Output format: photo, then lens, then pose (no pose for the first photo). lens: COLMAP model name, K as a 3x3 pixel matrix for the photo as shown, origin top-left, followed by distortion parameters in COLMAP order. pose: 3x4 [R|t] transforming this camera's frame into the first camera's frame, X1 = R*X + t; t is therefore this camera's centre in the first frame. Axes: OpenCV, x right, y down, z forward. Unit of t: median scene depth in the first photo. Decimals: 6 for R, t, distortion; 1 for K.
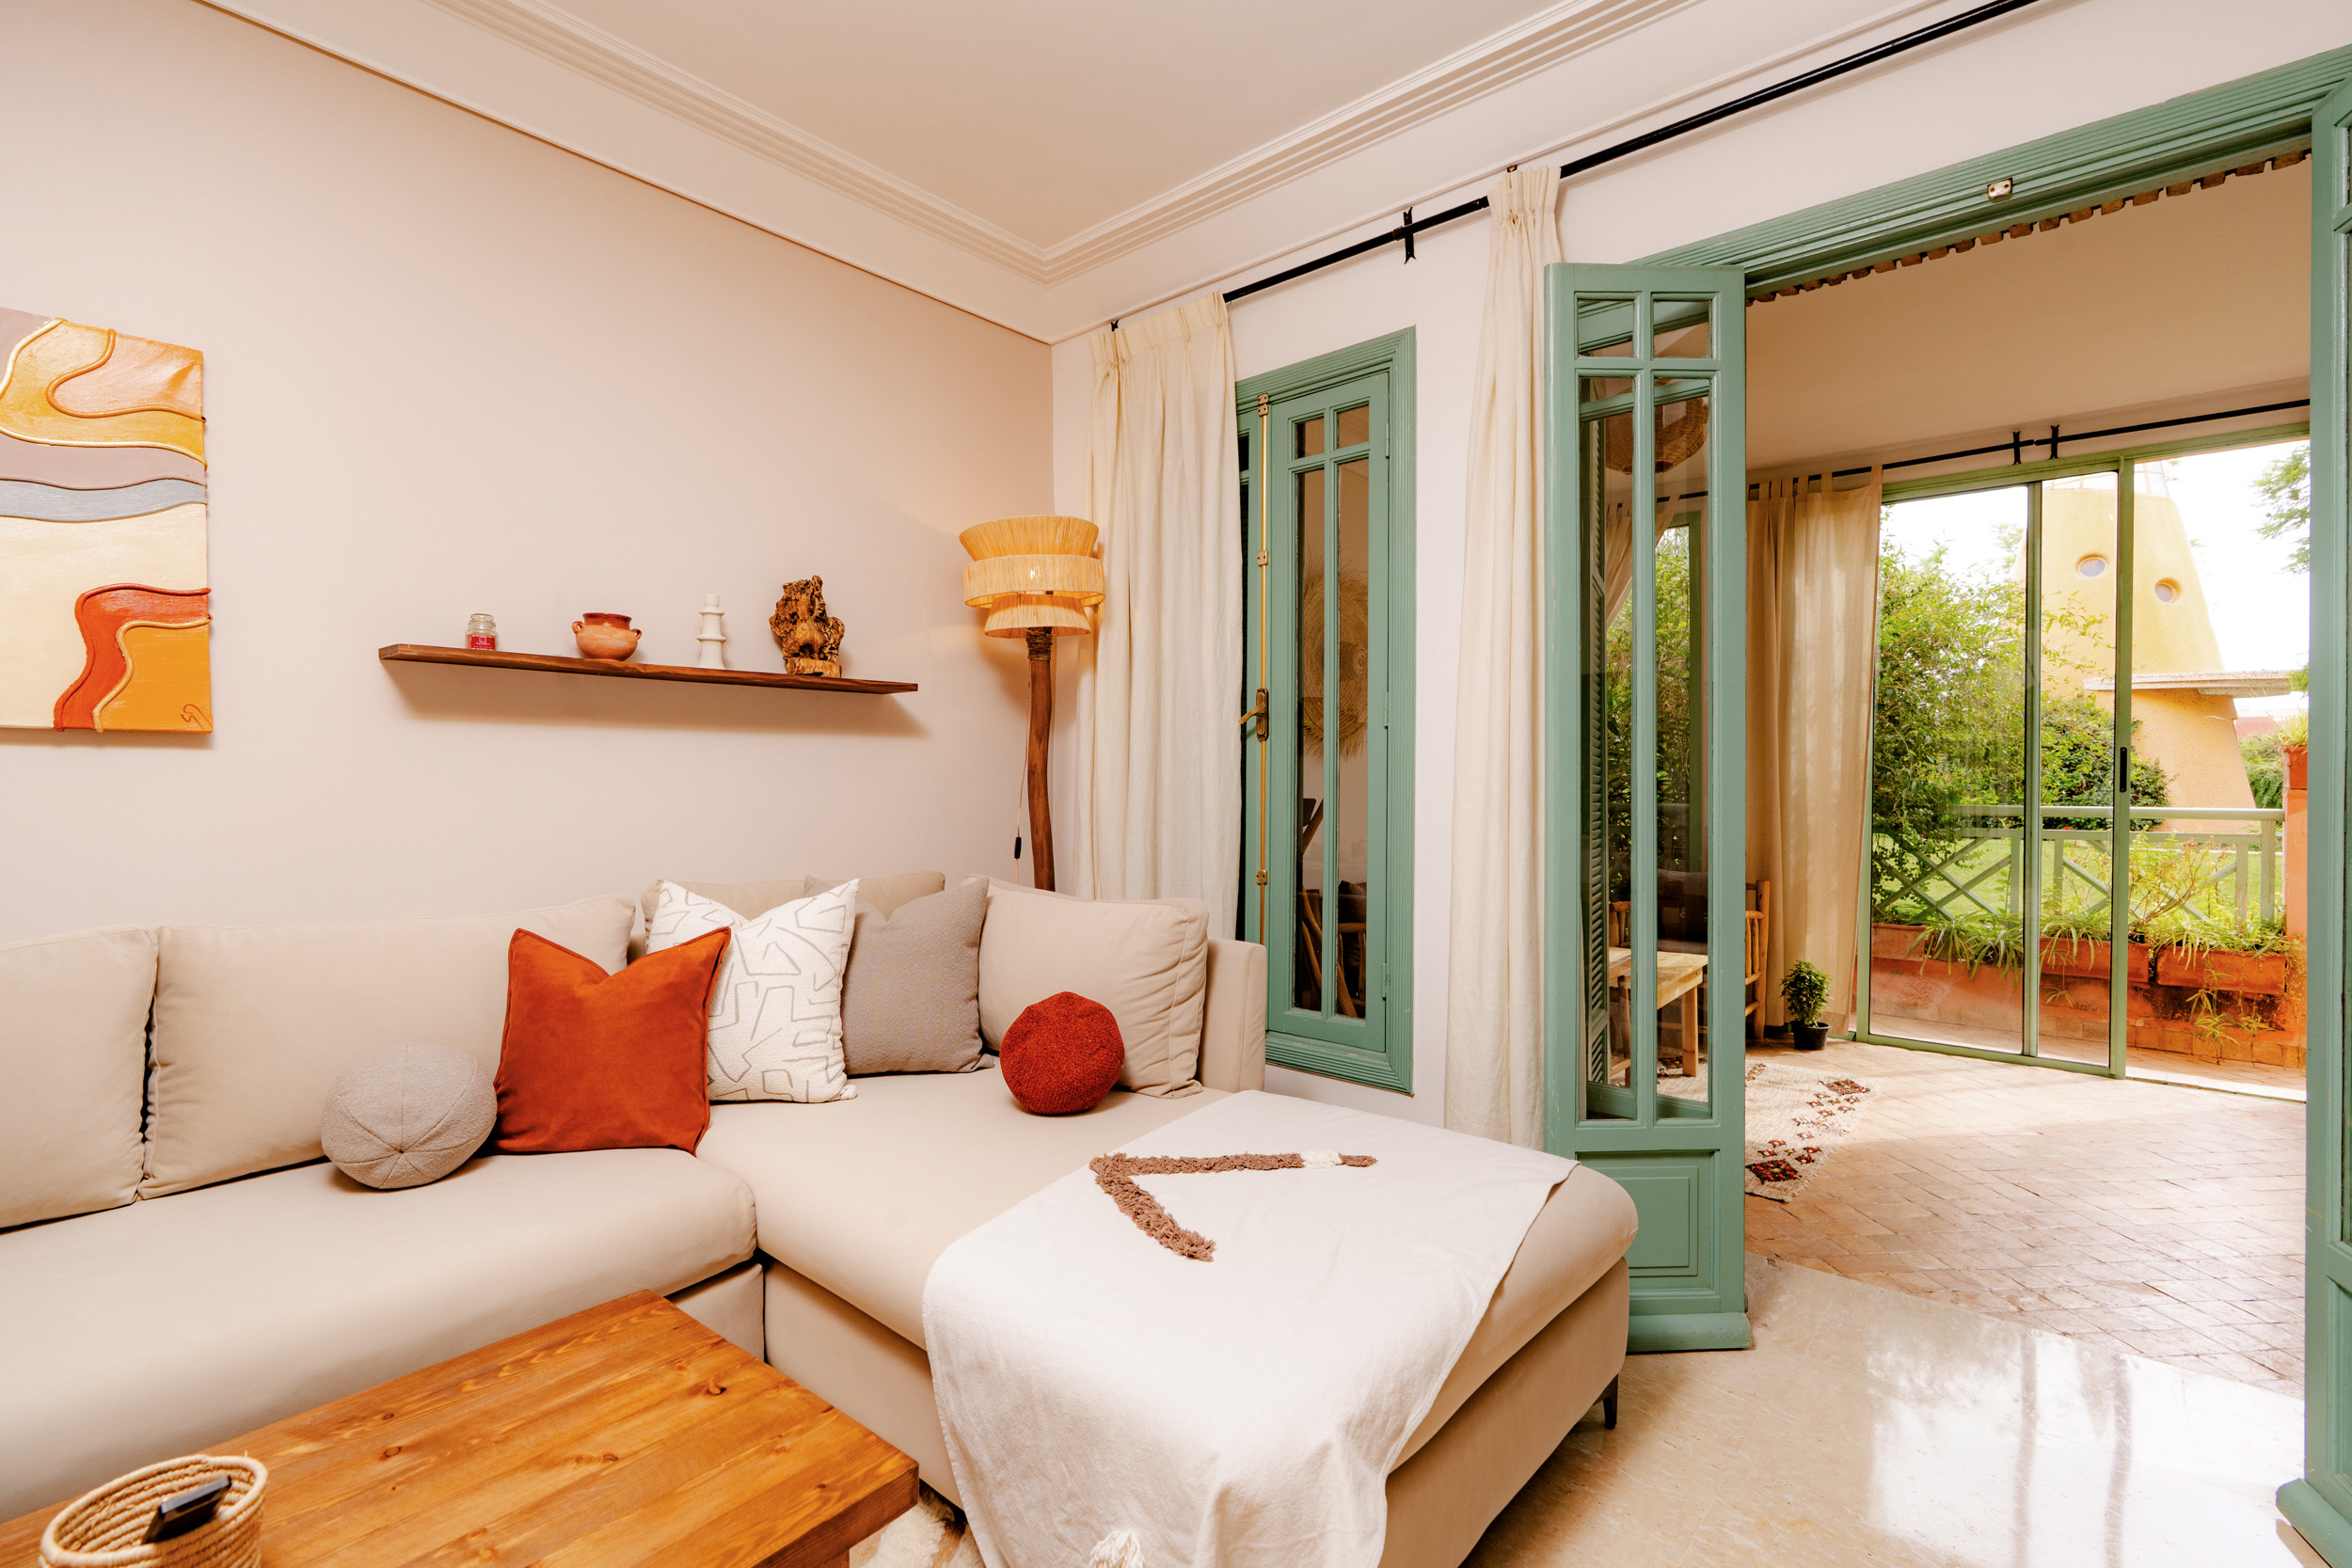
lens RADIAL K [[1080.4, 0, 1176.0], [0, 1080.4, 784.0], [0, 0, 1]] dist [-0.002701, -0.000698]
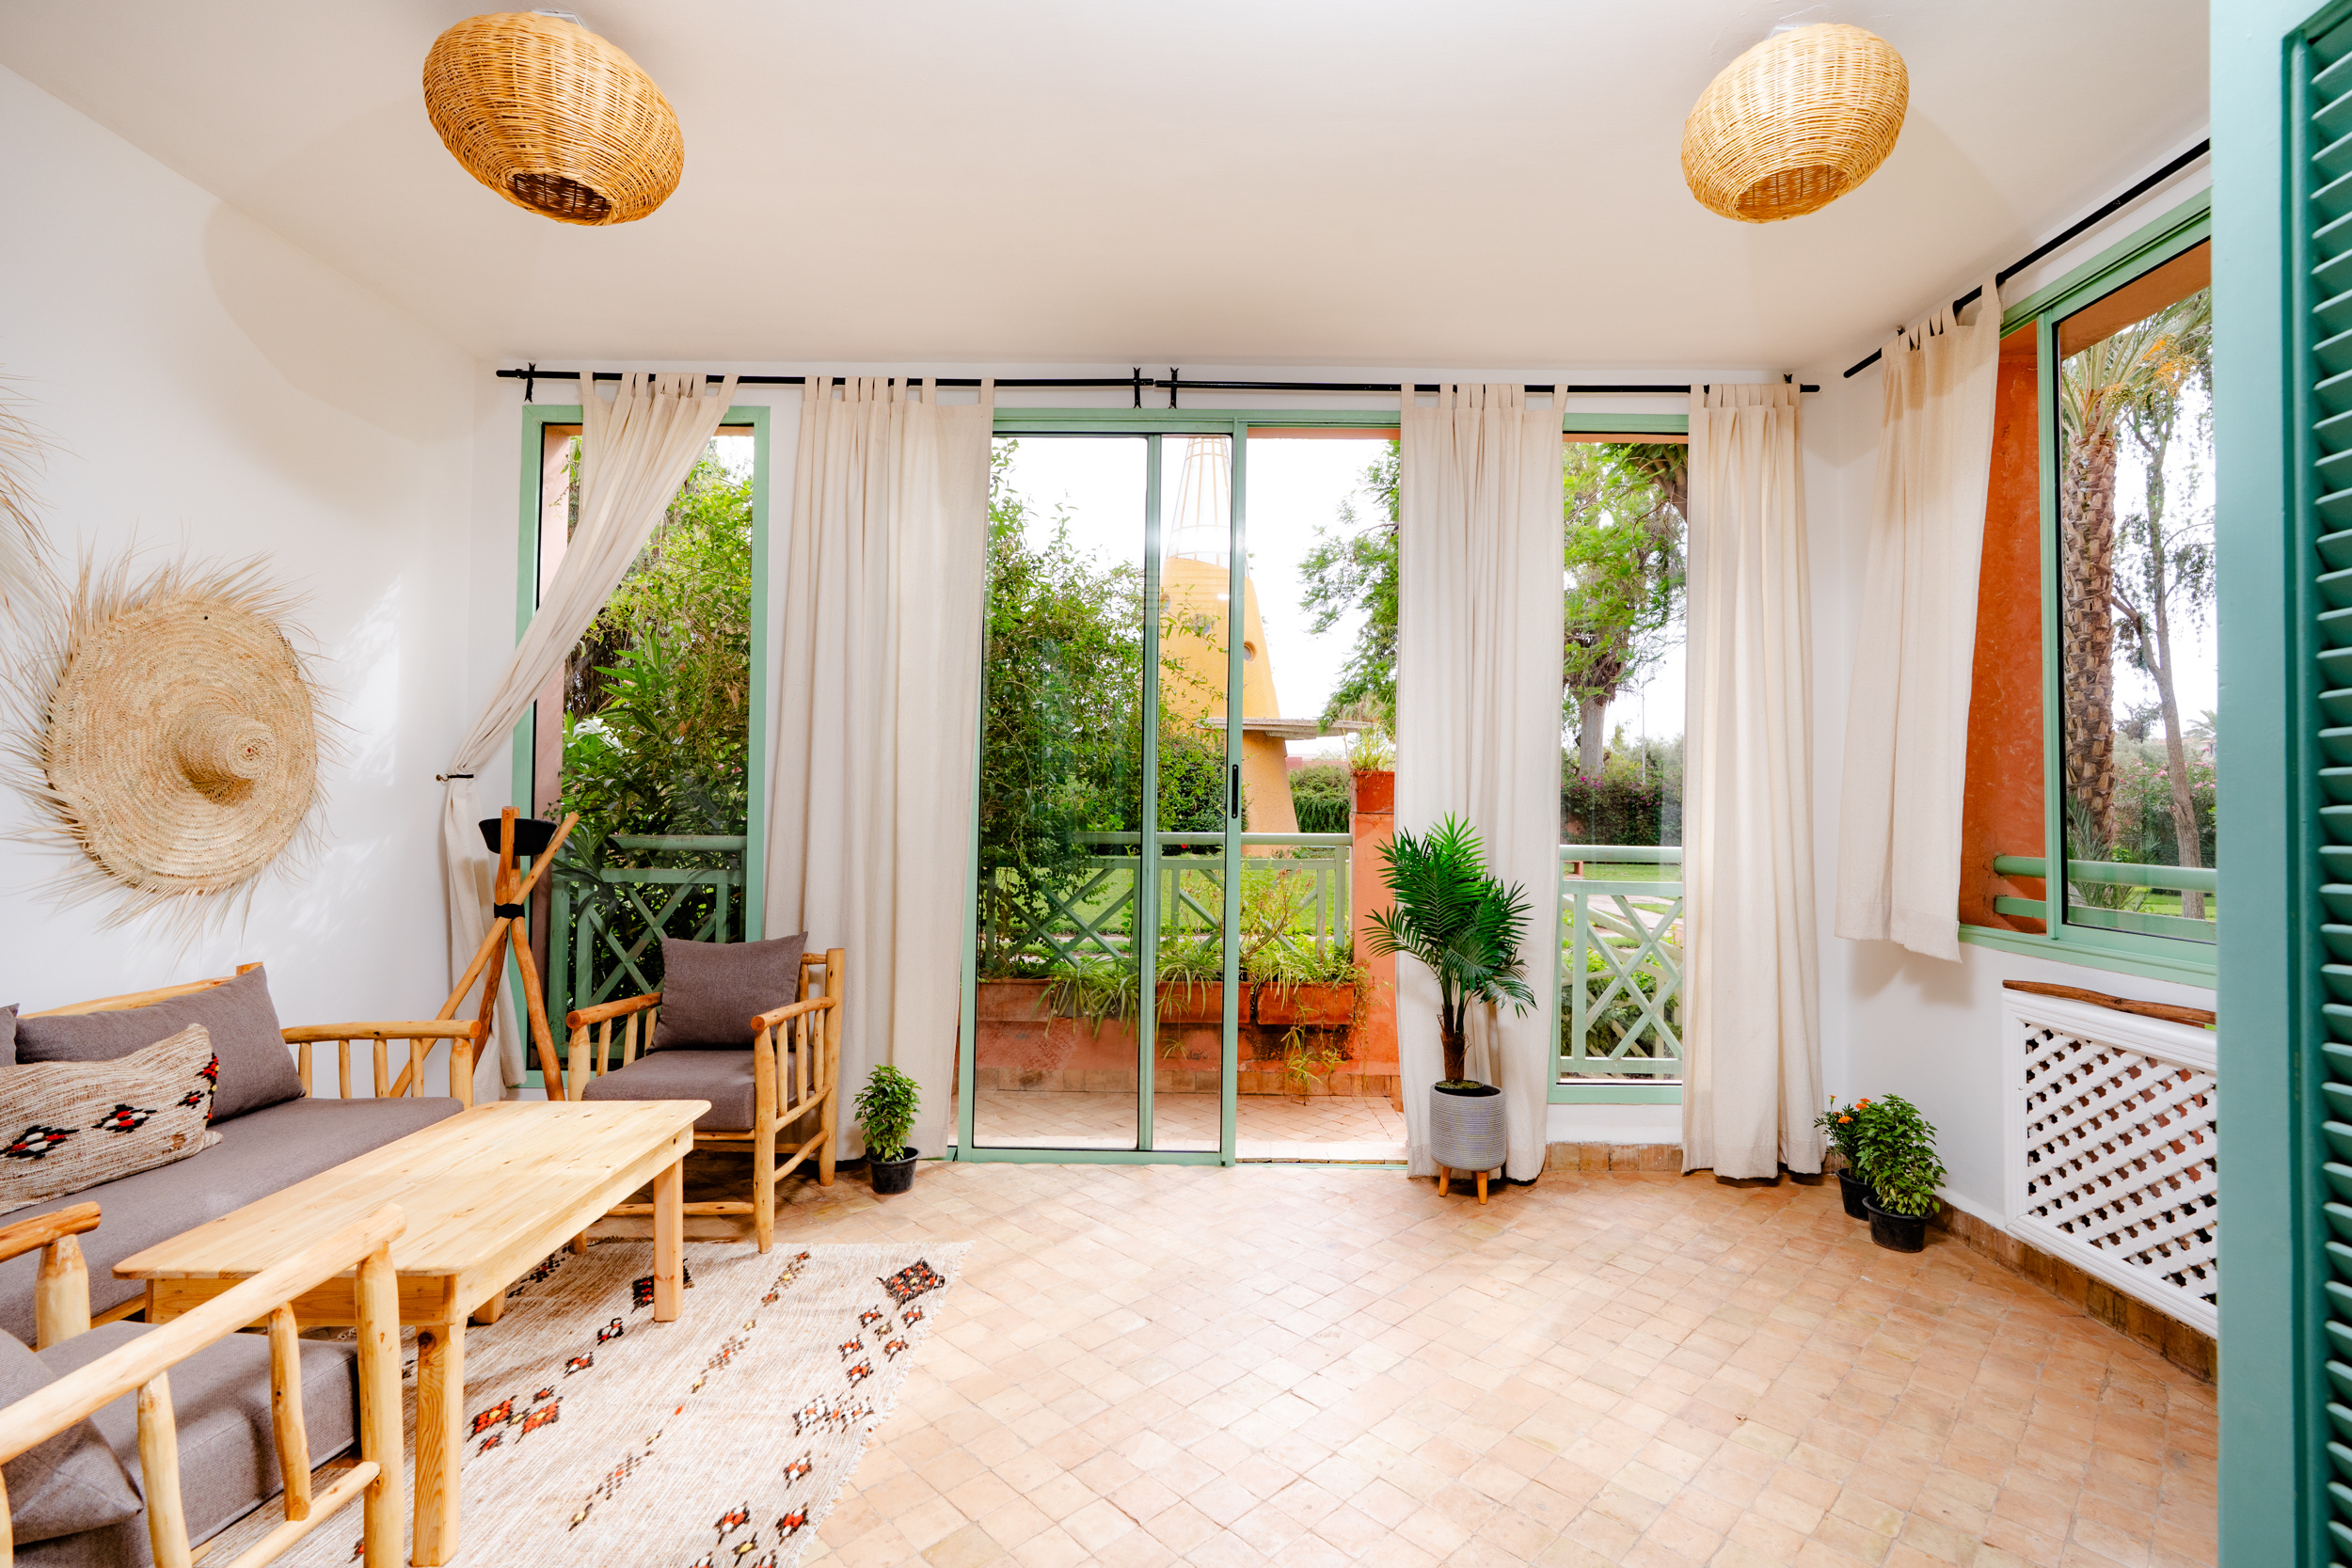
lens RADIAL K [[1073.7, 0, 1202.6], [0, 1073.7, 783.4], [0, 0, 1]] dist [0.001741, 0.000887]
pose [[0.759801, 0.017792, 0.649913, 0.326898], [-0.005569, 0.999767, -0.020858, -0.002450], [-0.650132, 0.012228, 0.759723, 0.394115]]
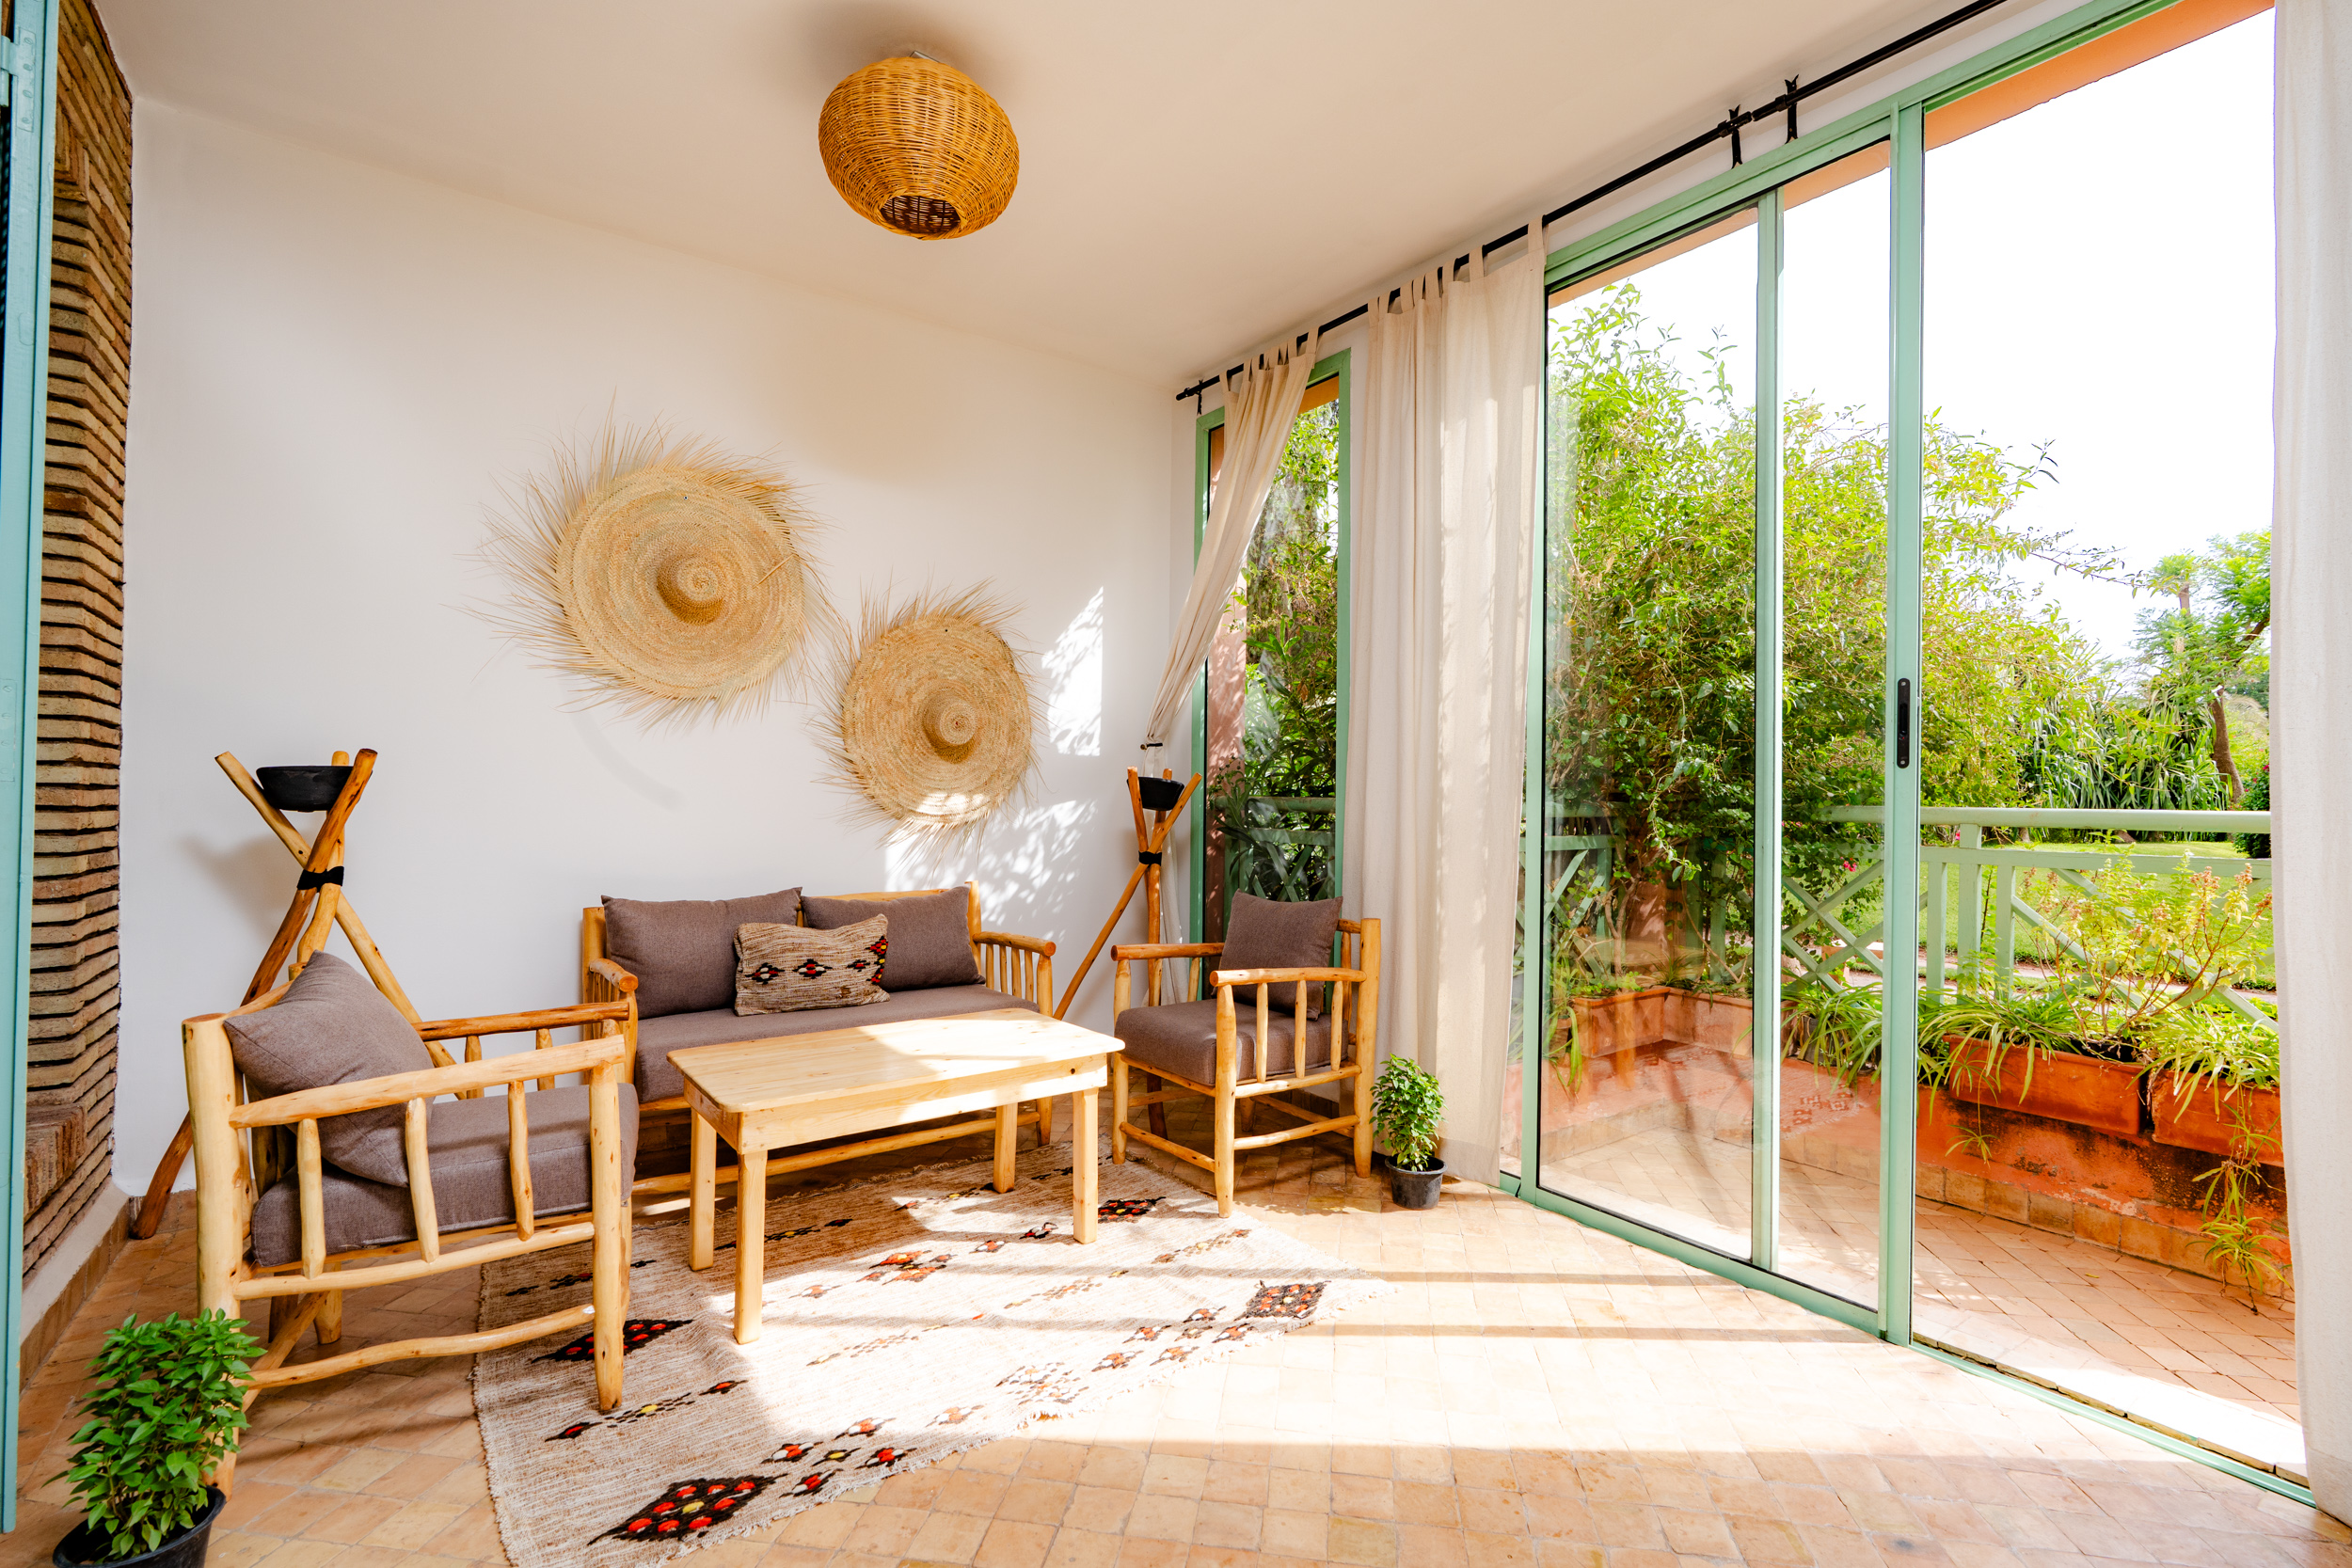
lens RADIAL K [[1075.6, 0, 1171.2], [0, 1075.6, 775.8], [0, 0, 1]] dist [-0.003280, -0.000206]
pose [[0.970539, 0.005617, -0.240880, 0.686748], [-0.010098, 0.999798, -0.017370, 0.023346], [0.240733, 0.019290, 0.970400, 0.442879]]
